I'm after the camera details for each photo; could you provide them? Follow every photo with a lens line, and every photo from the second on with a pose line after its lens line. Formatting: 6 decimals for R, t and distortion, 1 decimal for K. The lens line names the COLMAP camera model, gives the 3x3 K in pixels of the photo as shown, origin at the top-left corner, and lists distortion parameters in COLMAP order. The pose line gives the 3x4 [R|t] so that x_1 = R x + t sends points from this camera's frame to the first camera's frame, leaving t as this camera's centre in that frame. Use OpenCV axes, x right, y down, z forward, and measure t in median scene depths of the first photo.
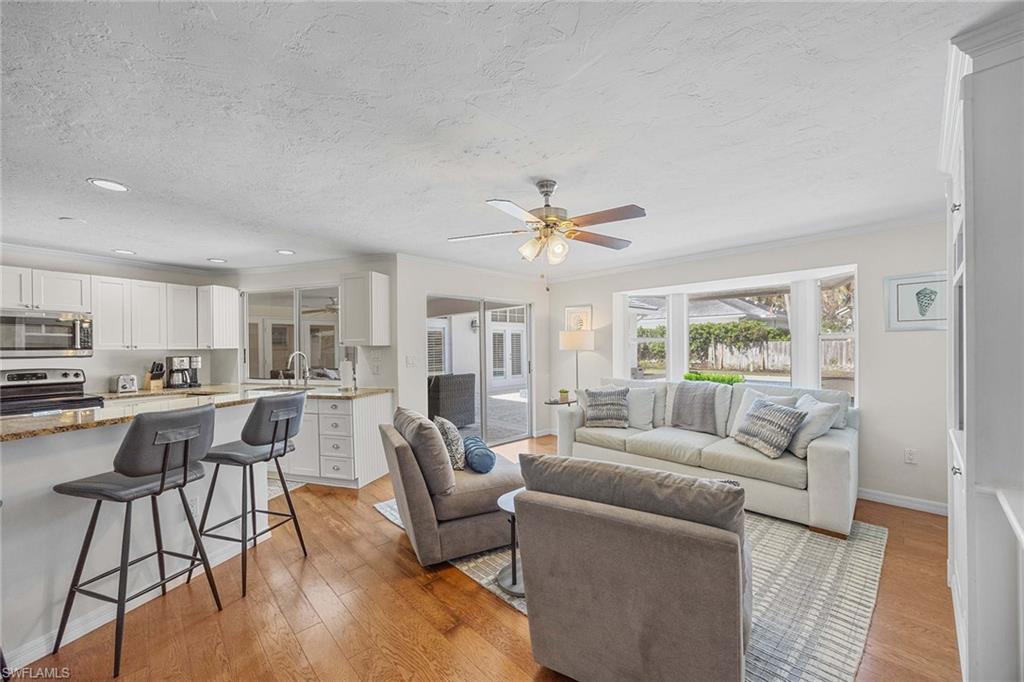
lens RADIAL K [[427.1, 0, 530.2], [0, 427.1, 347.8], [0, 0, 1]] dist [0.000797, 0.000360]
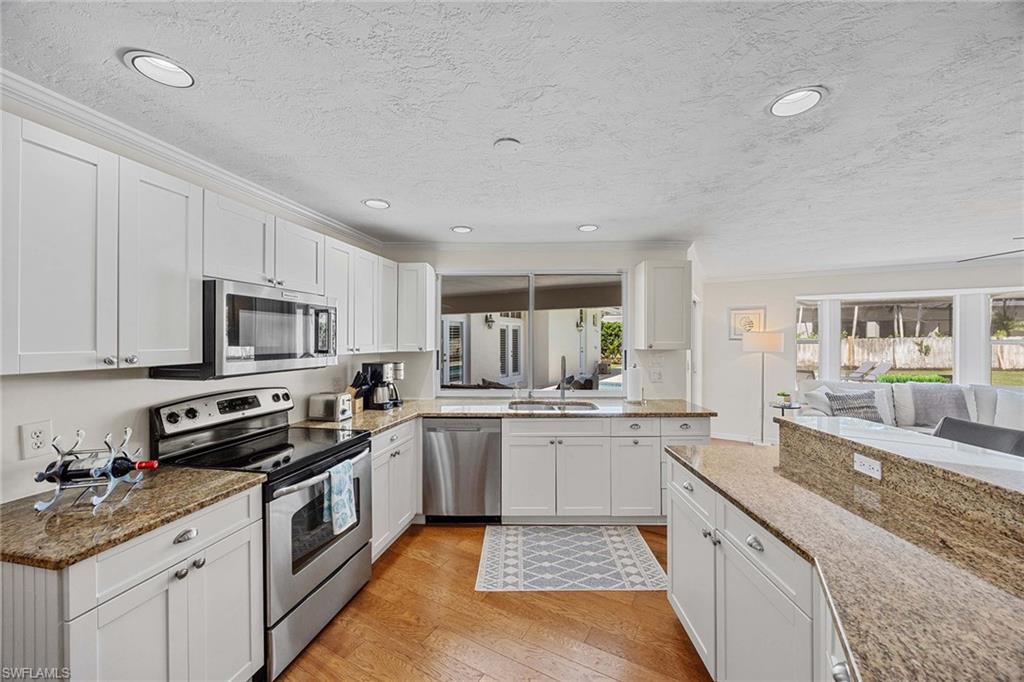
lens RADIAL K [[393.8, 0, 514.1], [0, 393.8, 347.5], [0, 0, 1]] dist [-0.002041, 0.000032]
pose [[0.953777, 0.003749, 0.300493, -0.858166], [-0.008382, 0.999865, 0.014130, -0.015517], [-0.300399, -0.015995, 0.953679, 0.344800]]
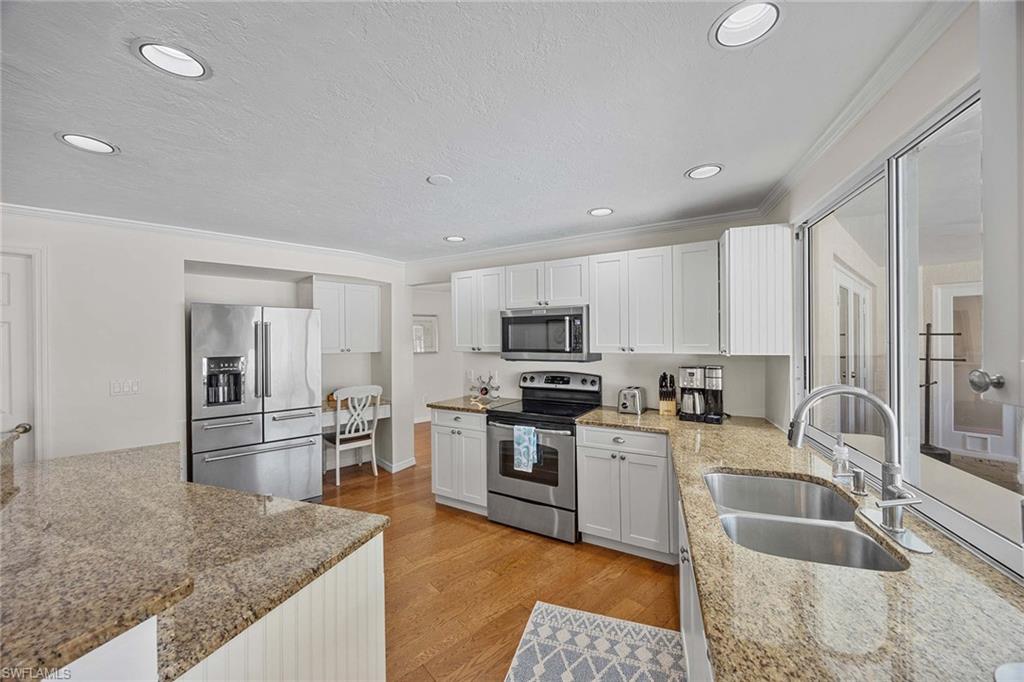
lens RADIAL K [[393.8, 0, 514.1], [0, 393.8, 347.5], [0, 0, 1]] dist [-0.002041, 0.000032]
pose [[-0.041122, 0.031950, -0.998643, -0.286872], [0.009997, 0.999452, 0.031564, -0.025979], [0.999104, -0.008685, -0.041419, 0.821289]]
